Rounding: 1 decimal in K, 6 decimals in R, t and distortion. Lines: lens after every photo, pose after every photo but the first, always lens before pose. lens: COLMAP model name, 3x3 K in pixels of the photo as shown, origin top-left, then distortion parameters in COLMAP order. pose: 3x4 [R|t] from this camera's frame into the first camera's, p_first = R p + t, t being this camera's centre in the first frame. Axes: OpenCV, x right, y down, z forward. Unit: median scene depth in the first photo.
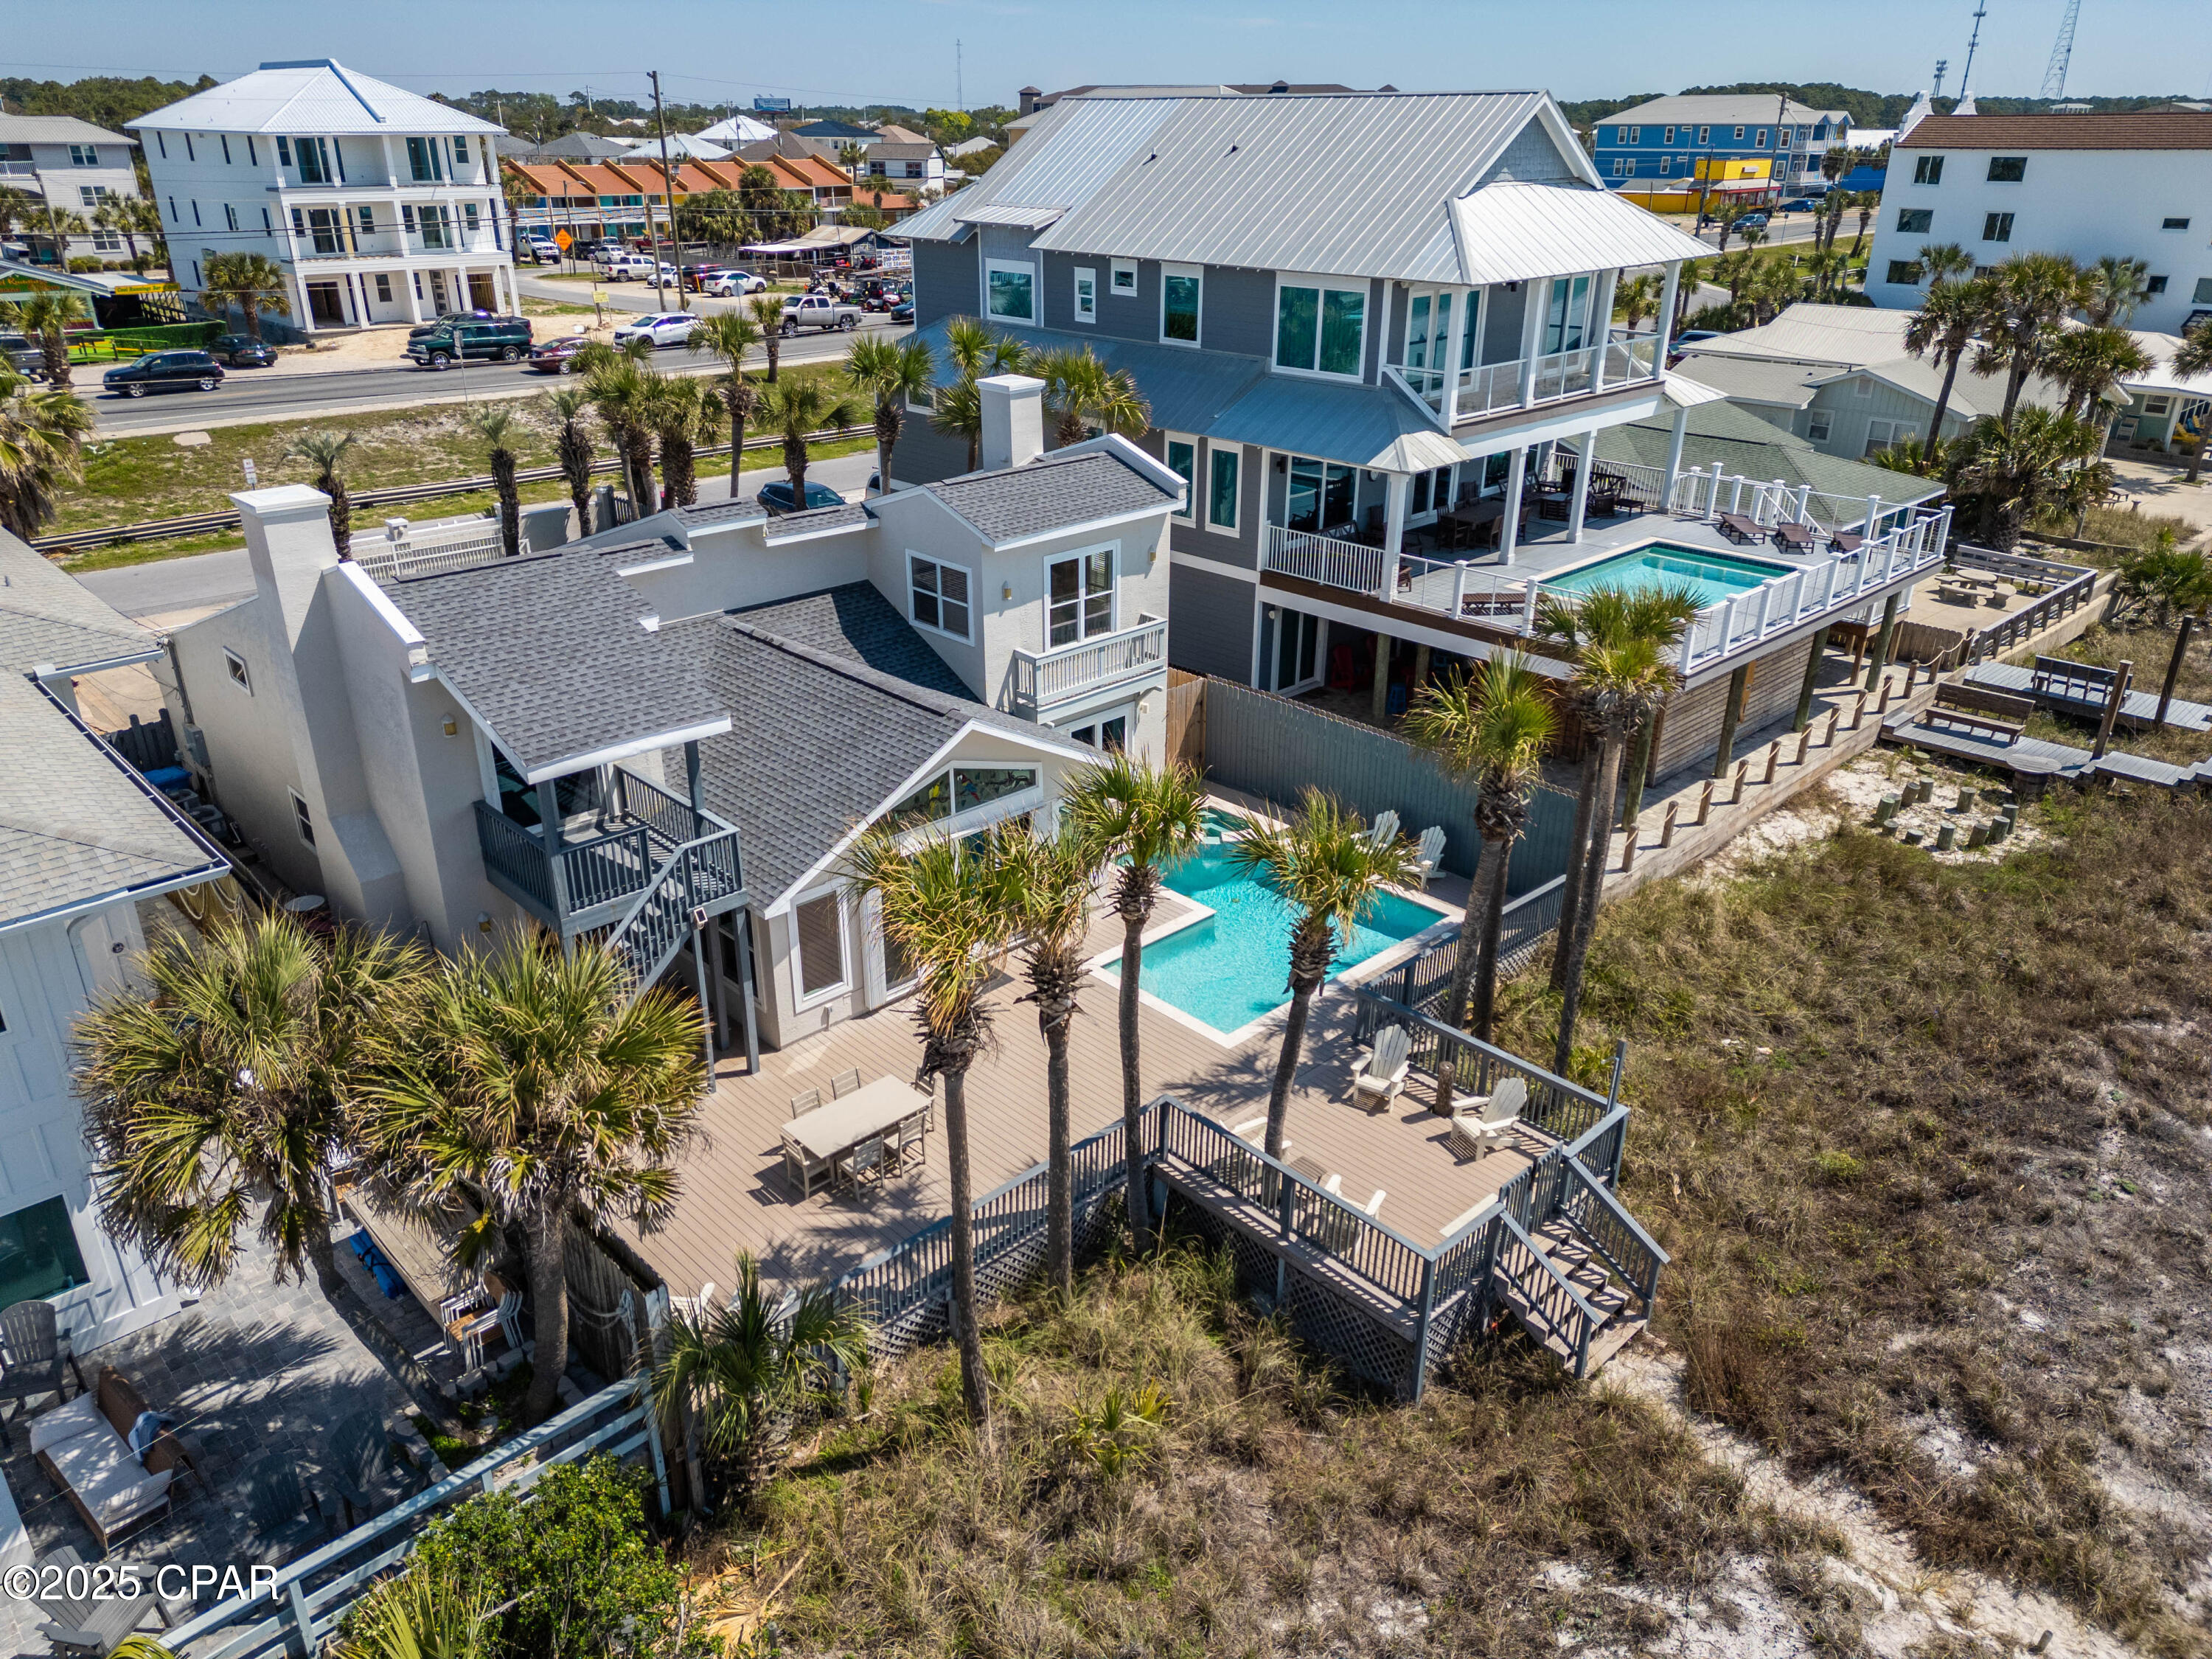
lens RADIAL K [[1539.1, 0, 1093.7], [0, 1539.1, 825.5], [0, 0, 1]] dist [0.113665, -0.146643]
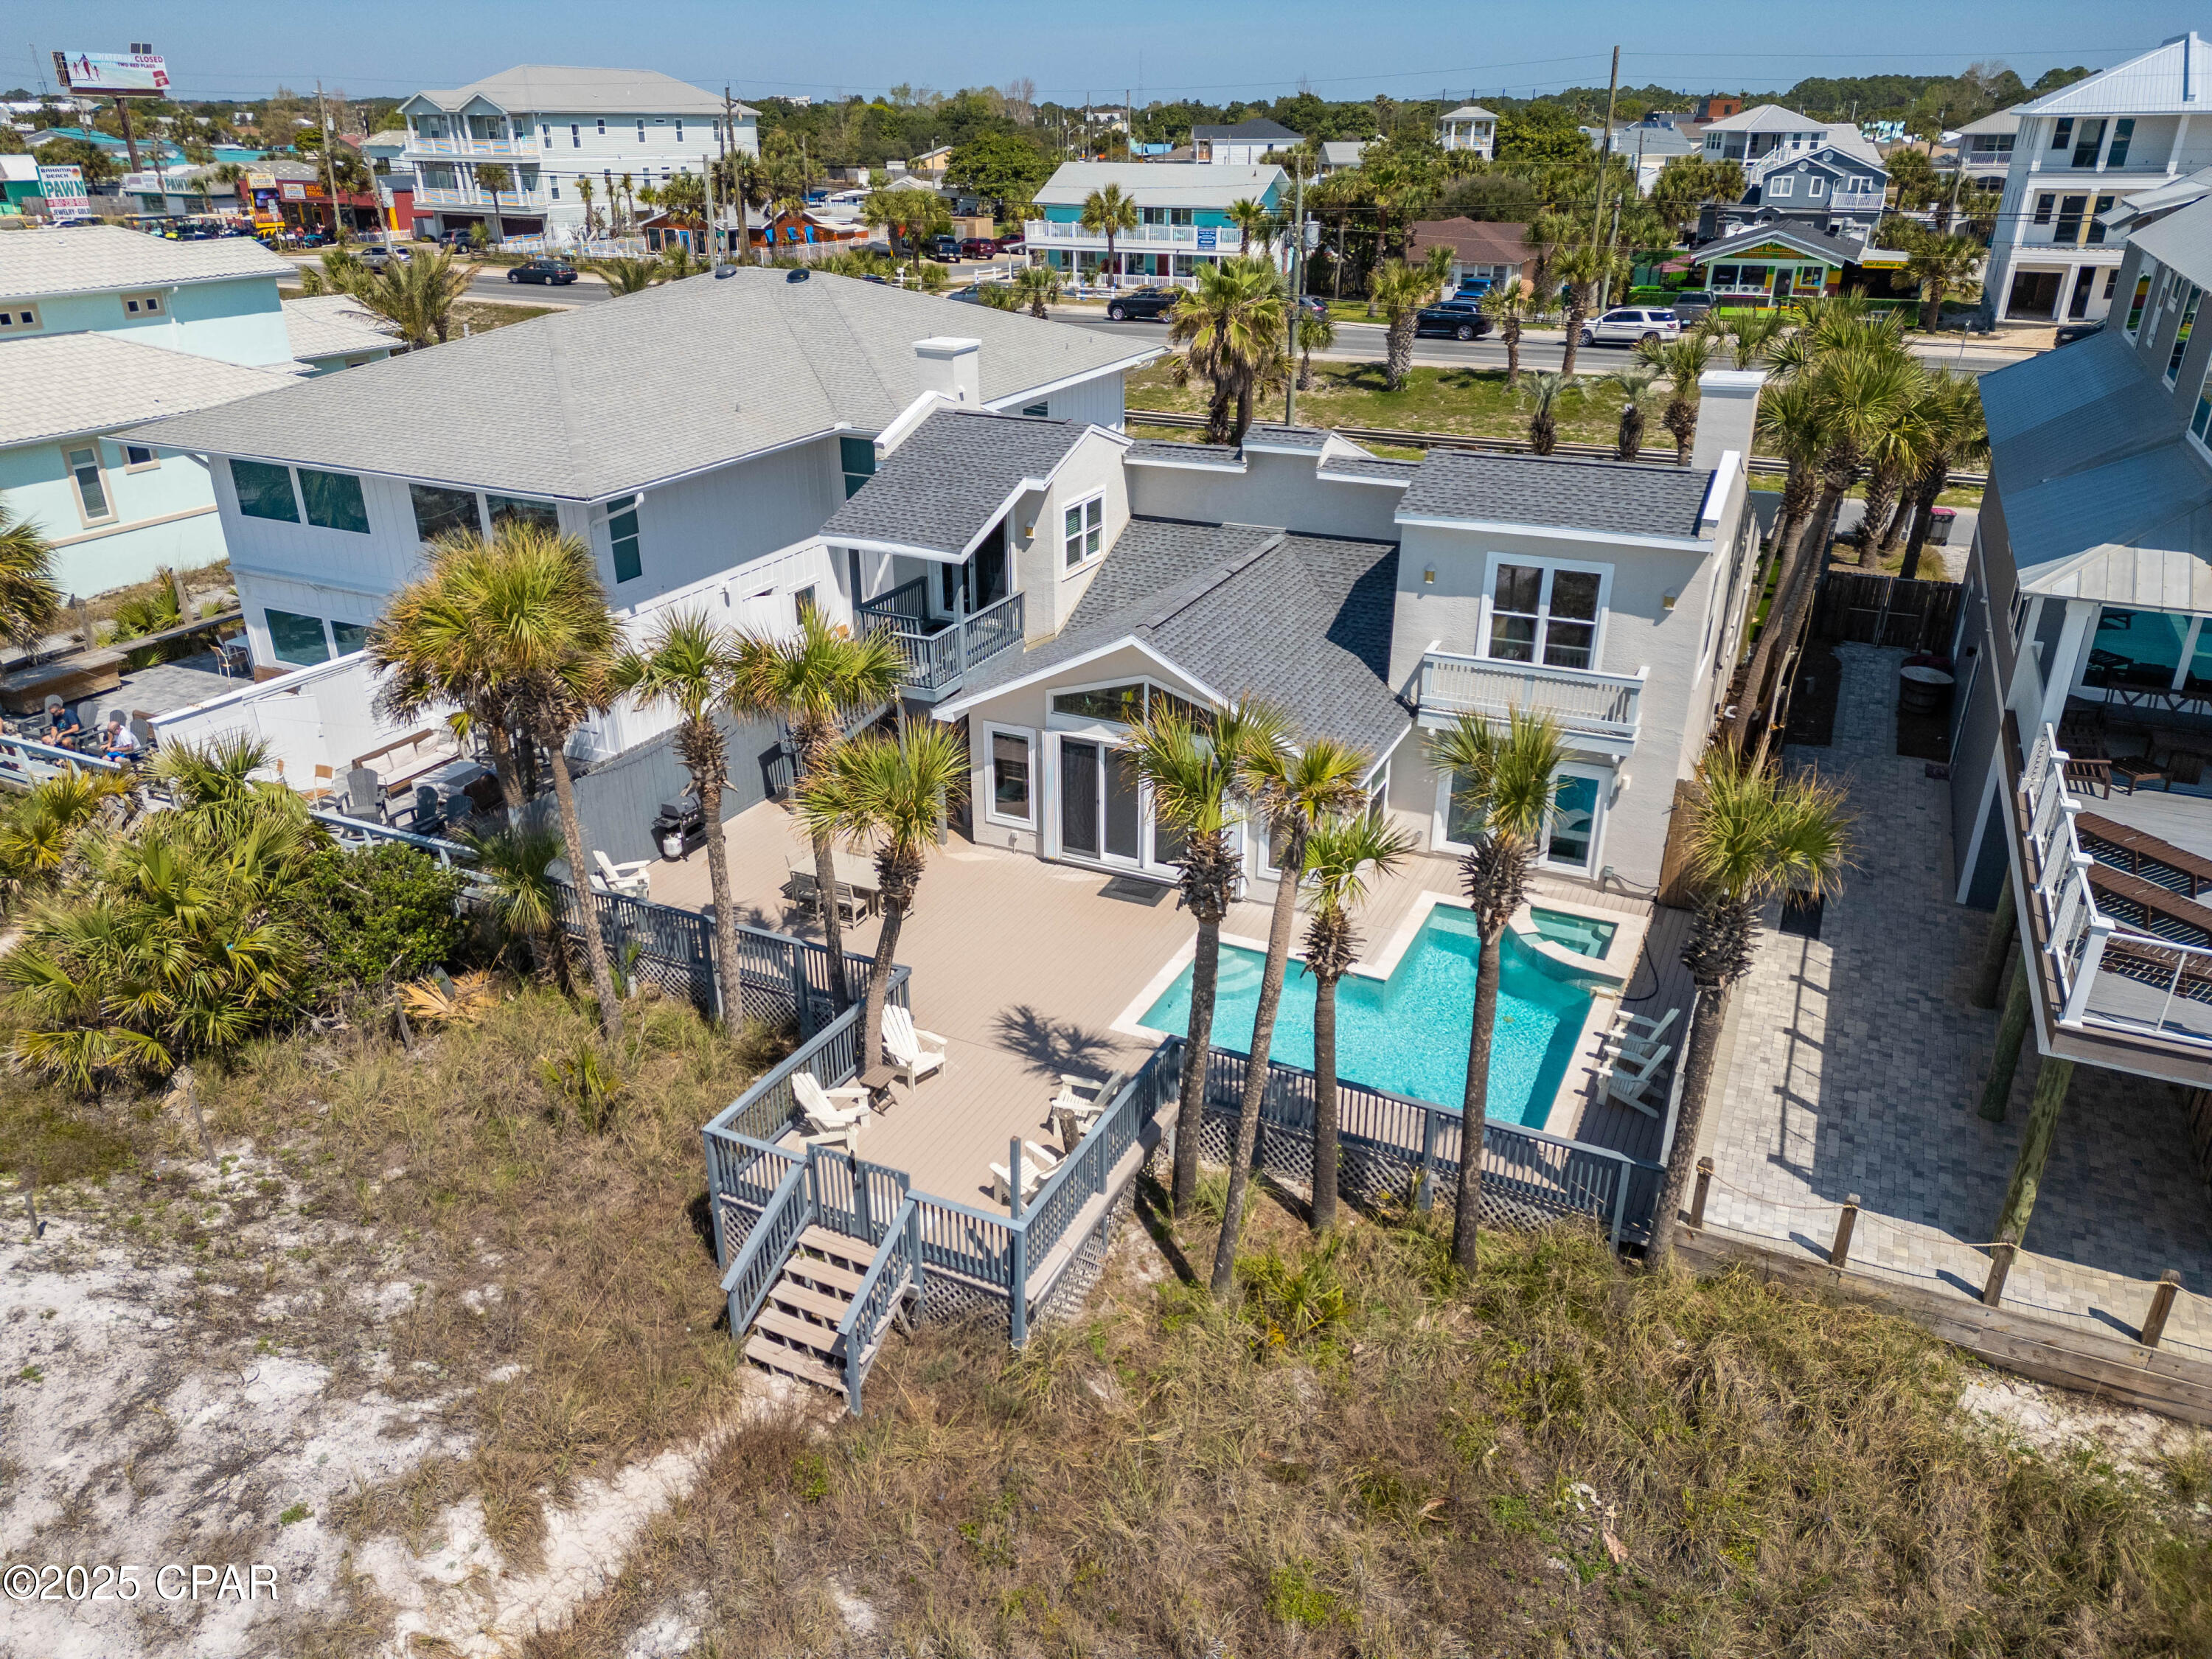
lens RADIAL K [[1539.1, 0, 1093.7], [0, 1539.1, 825.5], [0, 0, 1]] dist [0.113665, -0.146643]
pose [[0.354596, 0.384470, -0.852317, 0.562289], [-0.382050, 0.891560, 0.243225, -0.129948], [0.853405, 0.239382, 0.463030, 0.338509]]
